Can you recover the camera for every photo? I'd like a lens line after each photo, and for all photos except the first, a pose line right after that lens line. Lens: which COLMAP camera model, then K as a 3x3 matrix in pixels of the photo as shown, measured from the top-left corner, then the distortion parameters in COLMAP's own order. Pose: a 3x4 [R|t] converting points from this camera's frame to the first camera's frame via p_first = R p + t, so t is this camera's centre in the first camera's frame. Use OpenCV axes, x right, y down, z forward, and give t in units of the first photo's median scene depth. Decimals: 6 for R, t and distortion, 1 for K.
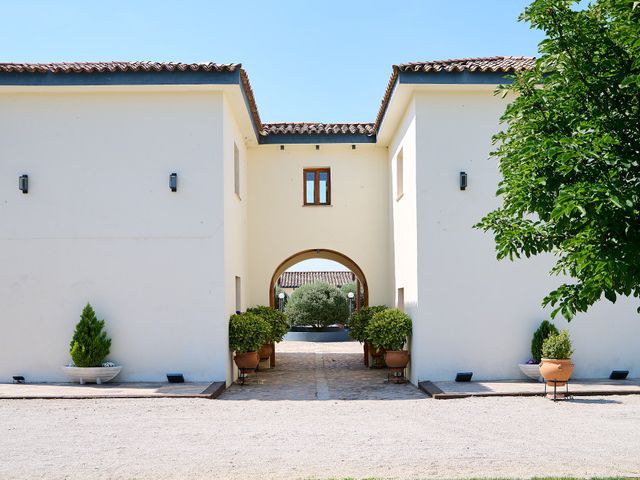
lens RADIAL K [[2190.7, 0, 320.9], [0, 2190.7, 238.4], [0, 0, 1]] dist [-0.175776, 0.000000]
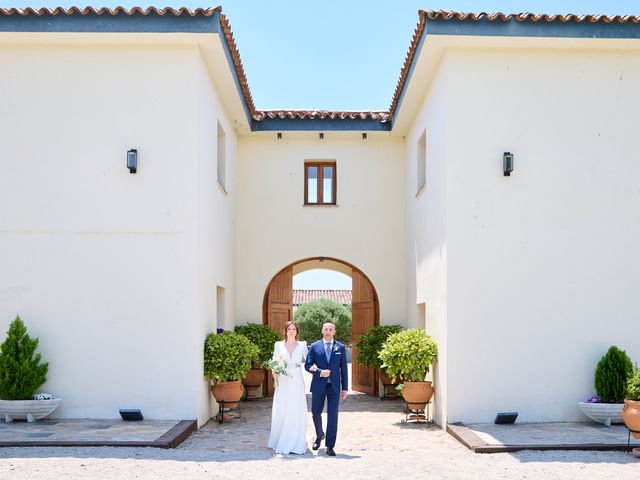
lens RADIAL K [[1852.2, 0, 323.3], [0, 1852.2, 239.6], [0, 0, 1]] dist [-0.252299, 0.000000]
pose [[0.999912, 0.012451, -0.004561, 0.002972], [-0.012527, 0.999775, -0.017104, 0.011016], [0.004347, 0.017159, 0.999843, 0.310896]]
